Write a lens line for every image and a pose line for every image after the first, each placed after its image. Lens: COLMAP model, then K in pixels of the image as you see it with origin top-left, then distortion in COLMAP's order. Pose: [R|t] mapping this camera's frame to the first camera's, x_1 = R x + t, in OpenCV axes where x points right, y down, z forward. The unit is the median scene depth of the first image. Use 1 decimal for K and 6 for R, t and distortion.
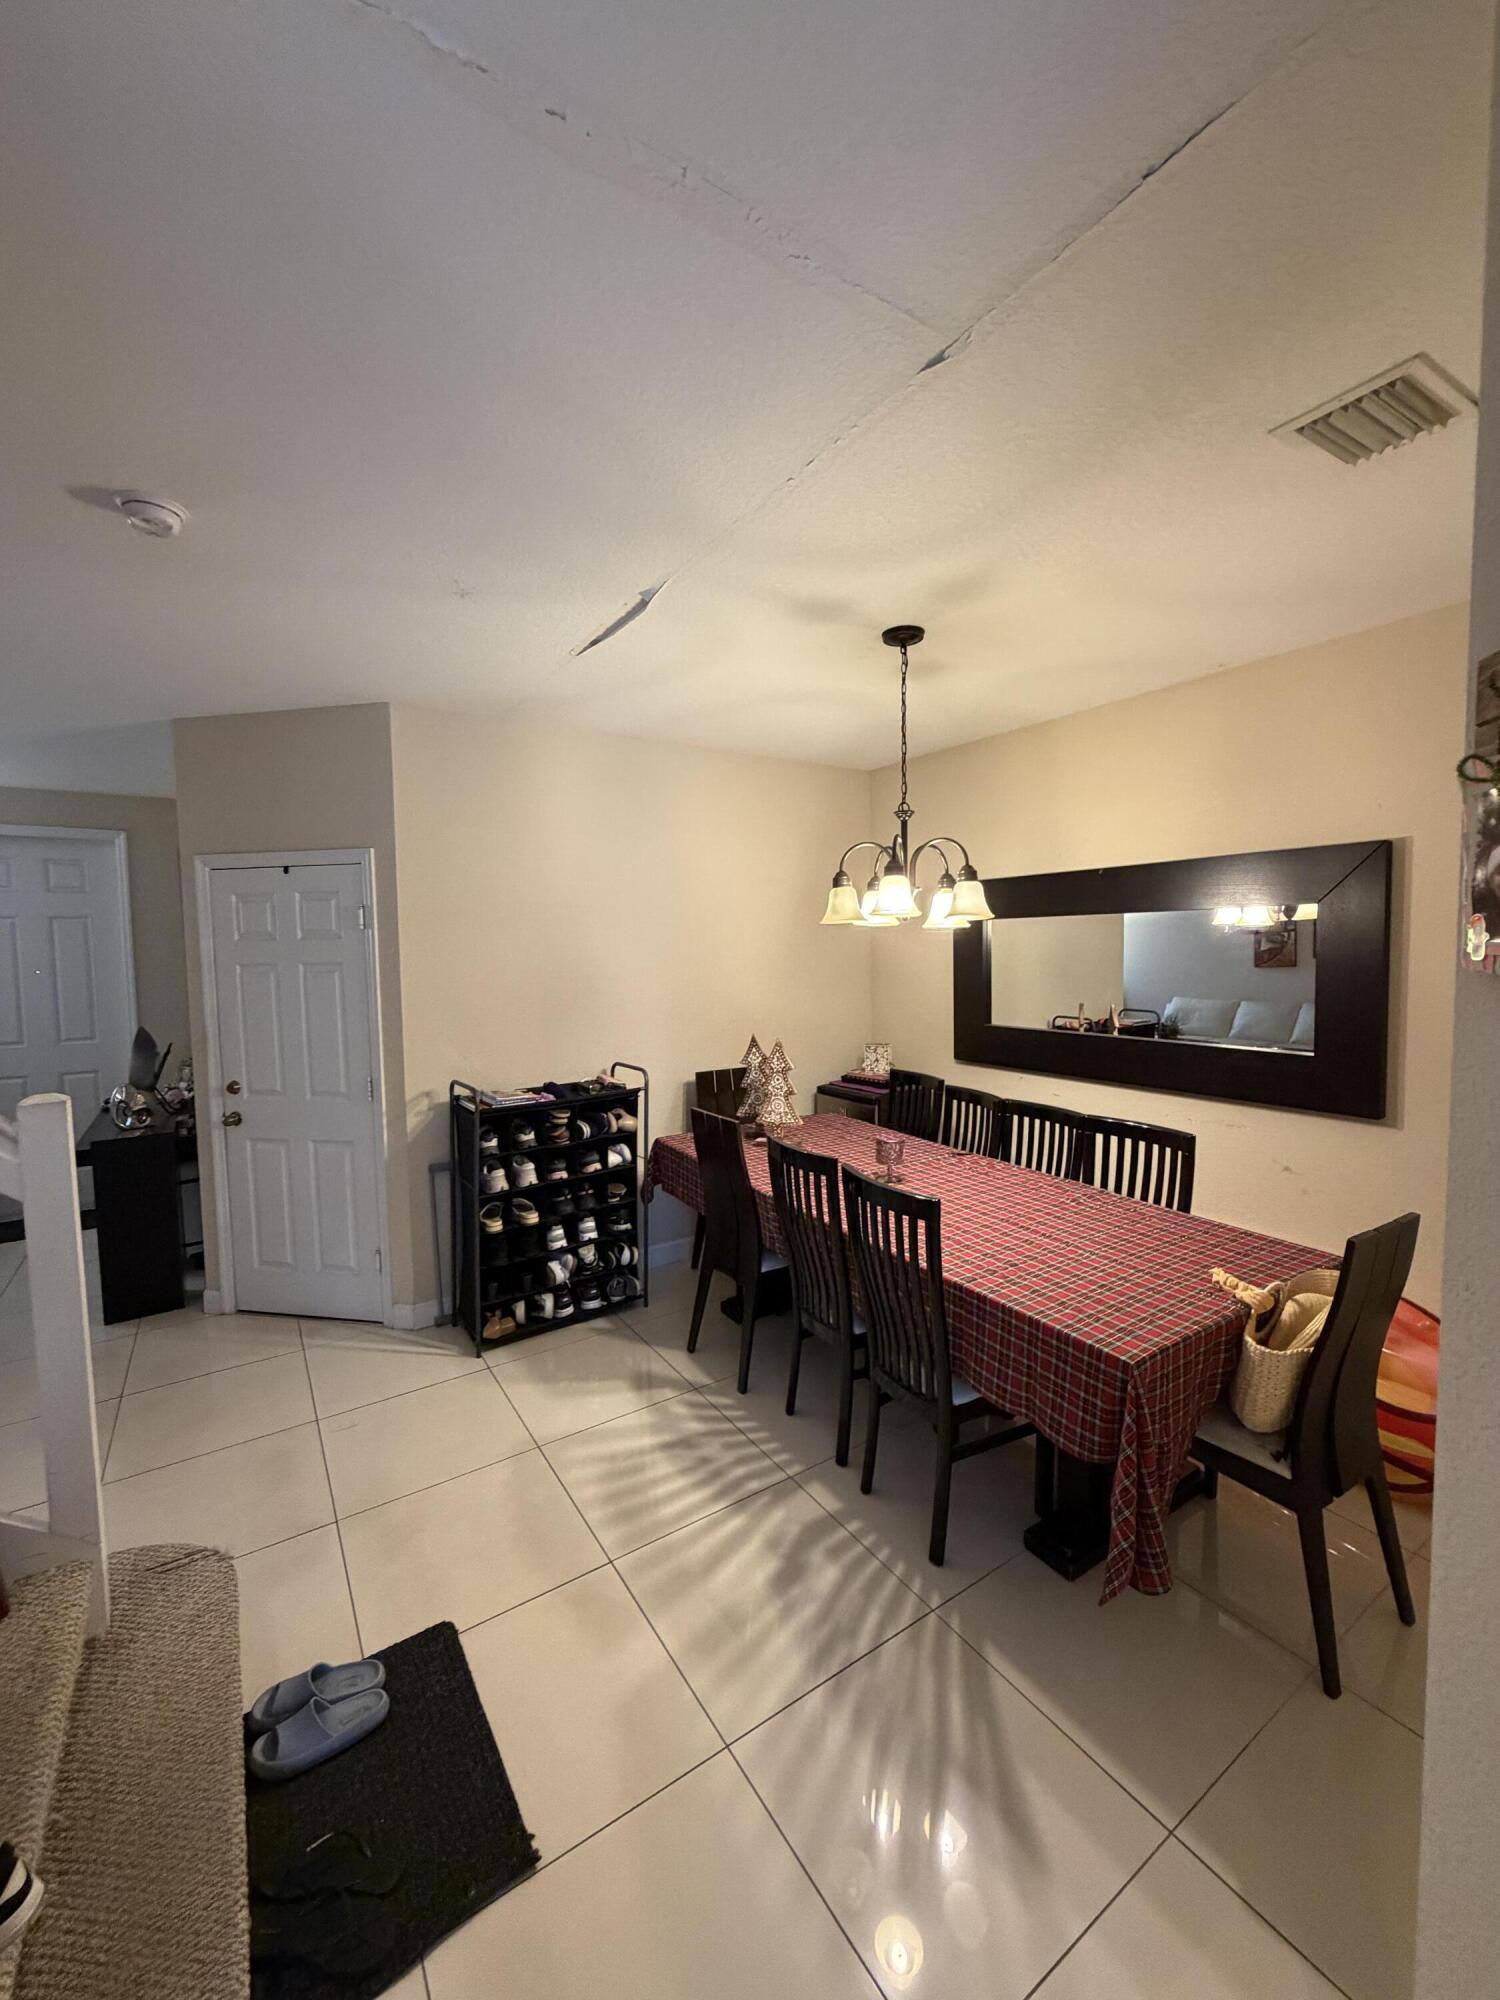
lens RADIAL K [[799.6, 0, 749.3], [0, 799.6, 1004.3], [0, 0, 1]] dist [0.000242, 0.000704]
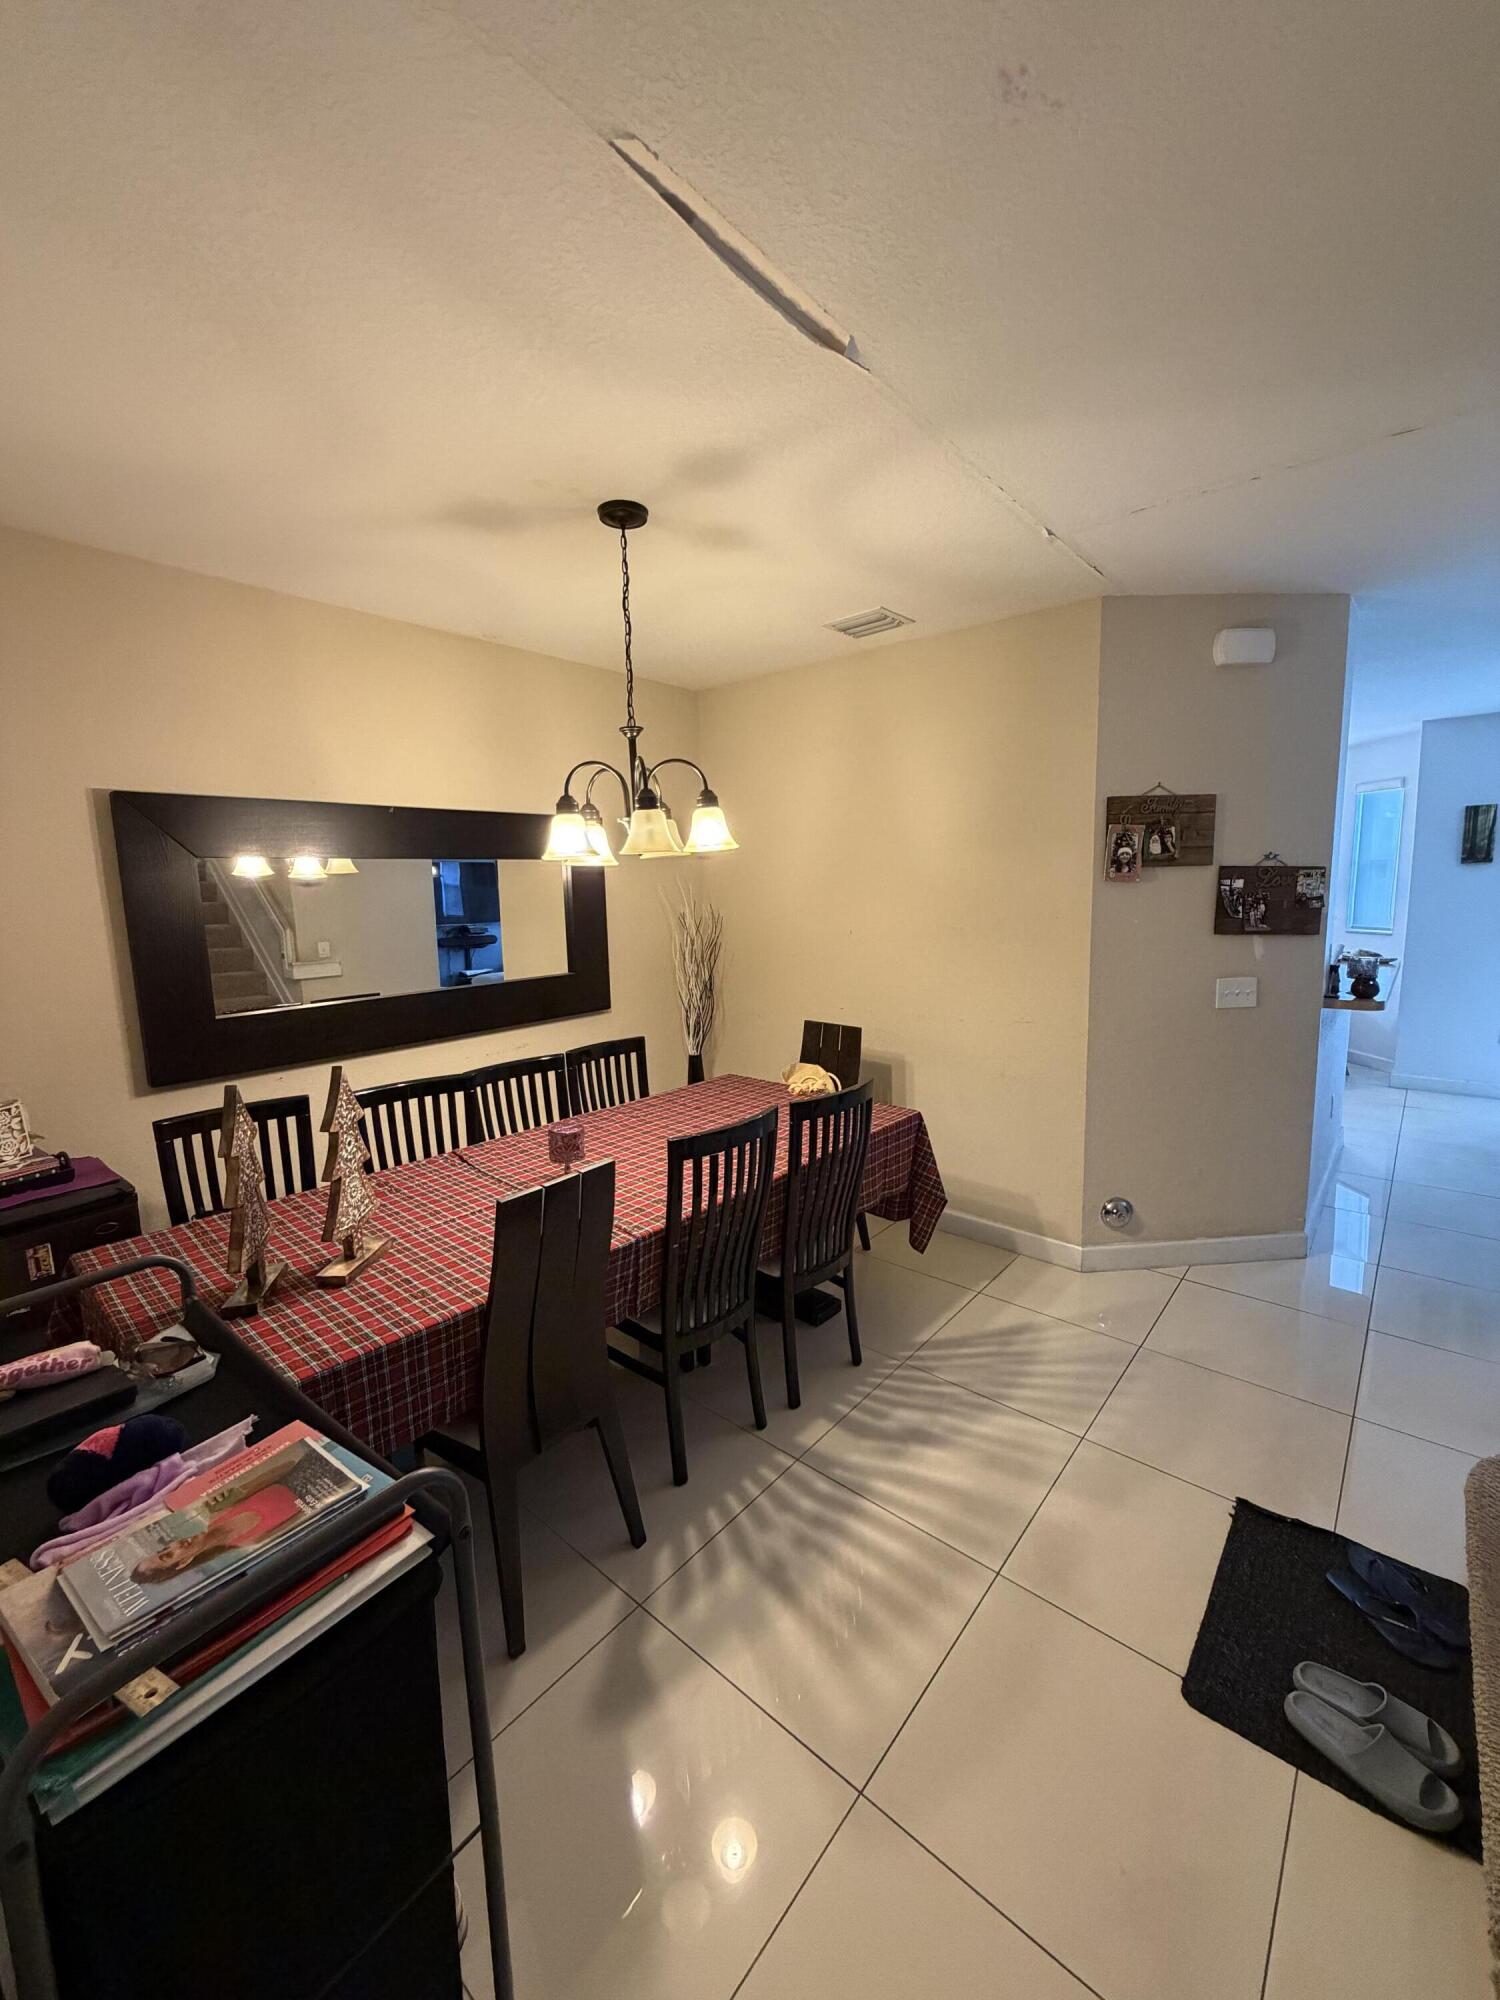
lens RADIAL K [[799.6, 0, 752.9], [0, 799.6, 1001.5], [0, 0, 1]] dist [0.000242, 0.000704]
pose [[-0.287740, -0.116908, 0.950546, -0.765203], [0.094621, 0.984195, 0.149689, -0.072979], [-0.953023, 0.133013, -0.272131, 1.256434]]
